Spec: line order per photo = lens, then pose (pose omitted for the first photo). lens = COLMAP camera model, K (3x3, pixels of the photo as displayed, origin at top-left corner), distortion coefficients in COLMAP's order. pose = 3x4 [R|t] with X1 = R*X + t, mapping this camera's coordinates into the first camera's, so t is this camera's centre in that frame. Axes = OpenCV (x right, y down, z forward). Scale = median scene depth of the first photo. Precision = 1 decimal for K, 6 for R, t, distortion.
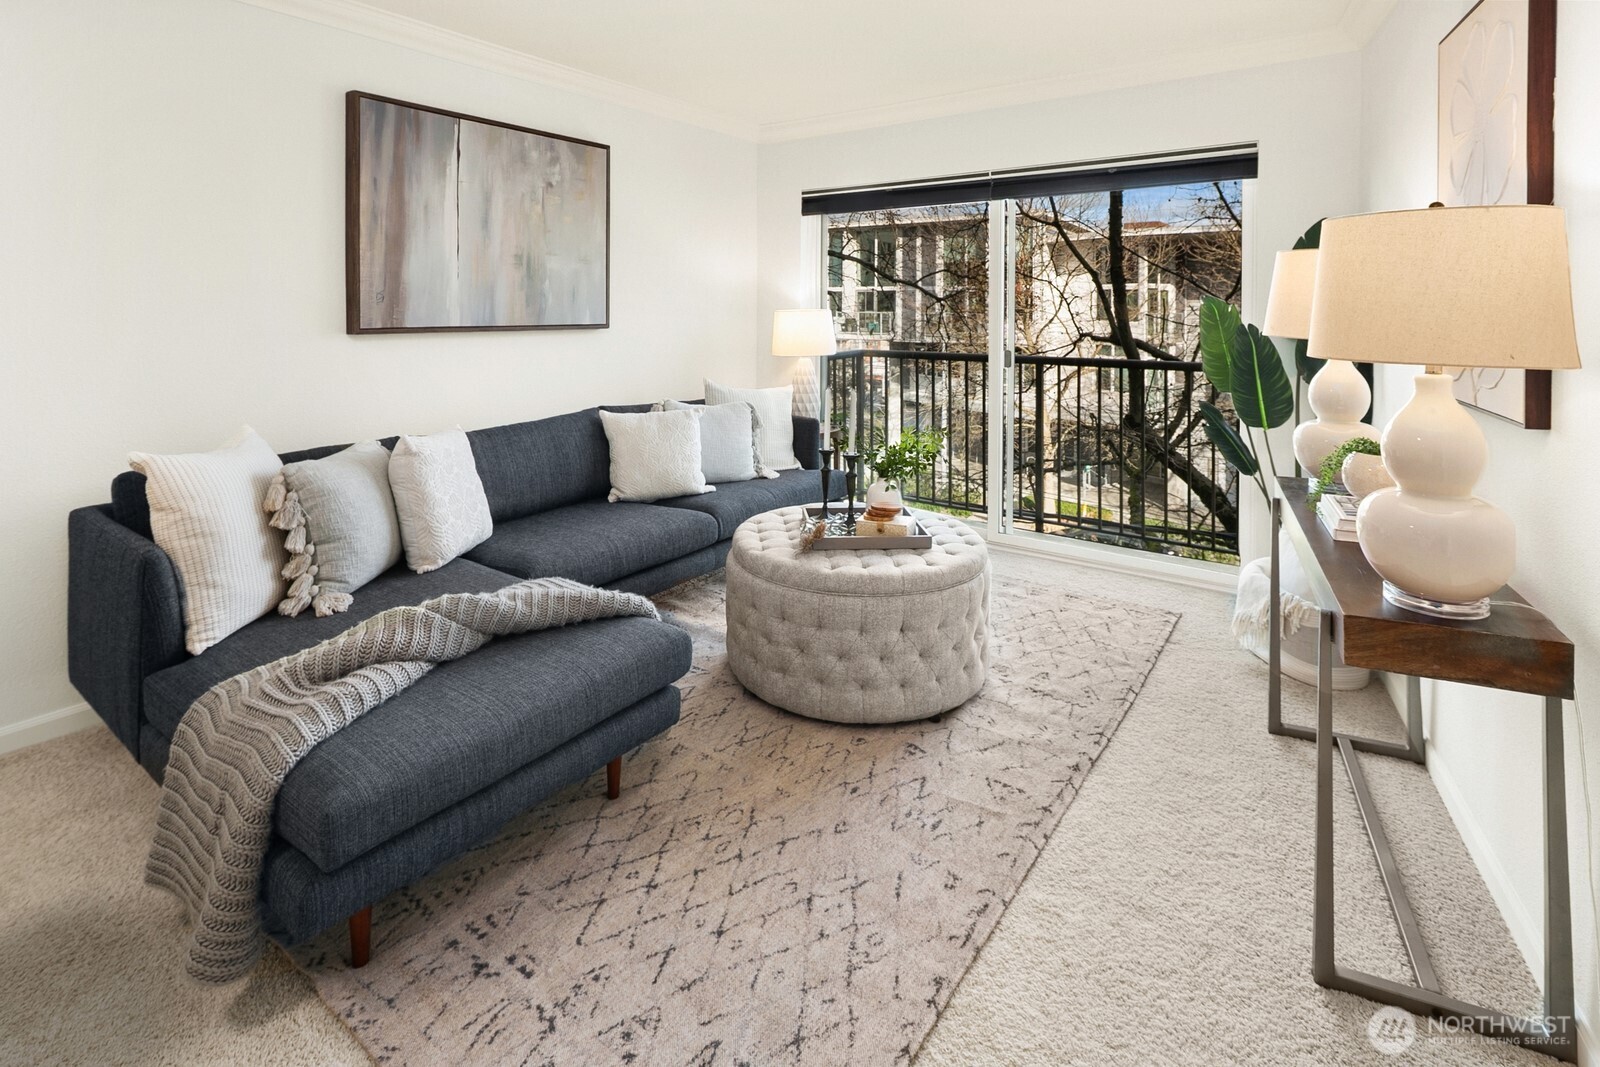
lens RADIAL K [[781.5, 0, 797.5], [0, 781.5, 307.1], [0, 0, 1]] dist [0.000166, -0.001260]
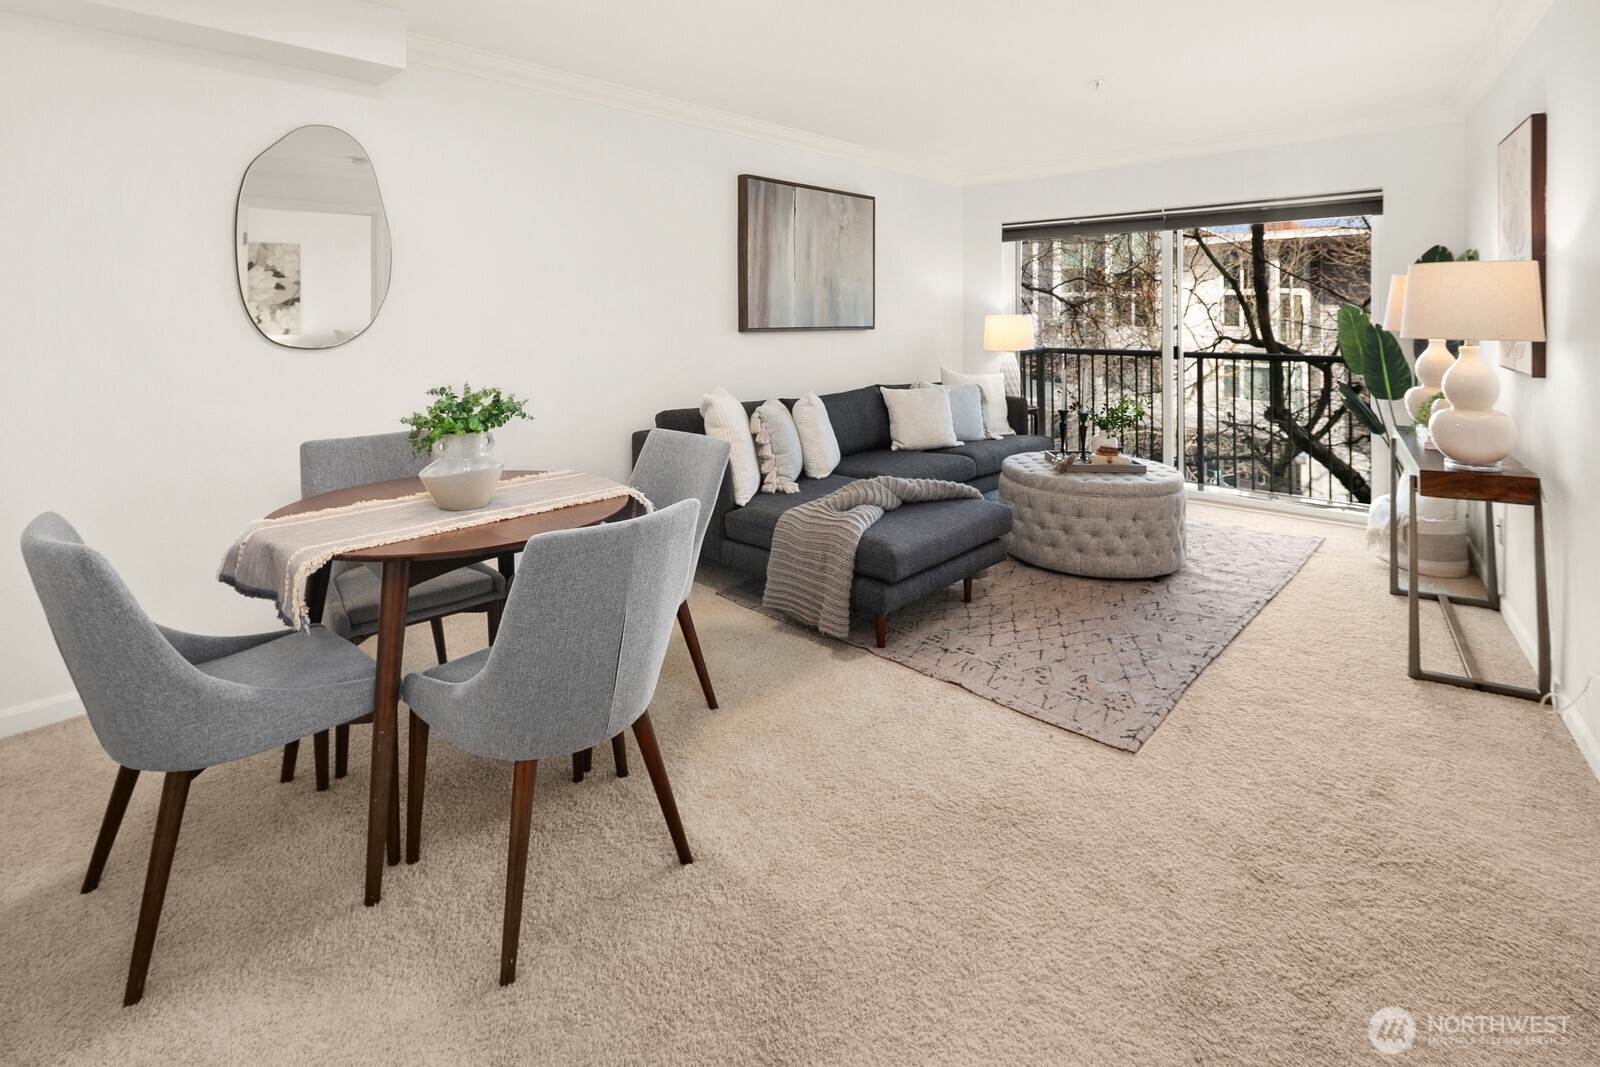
lens RADIAL K [[781.5, 0, 797.5], [0, 781.5, 307.1], [0, 0, 1]] dist [0.000166, -0.001260]
pose [[0.991777, -0.005346, -0.127863, -0.265620], [0.004235, 0.999951, -0.008957, -0.000195], [0.127905, 0.008342, 0.991751, -0.511827]]
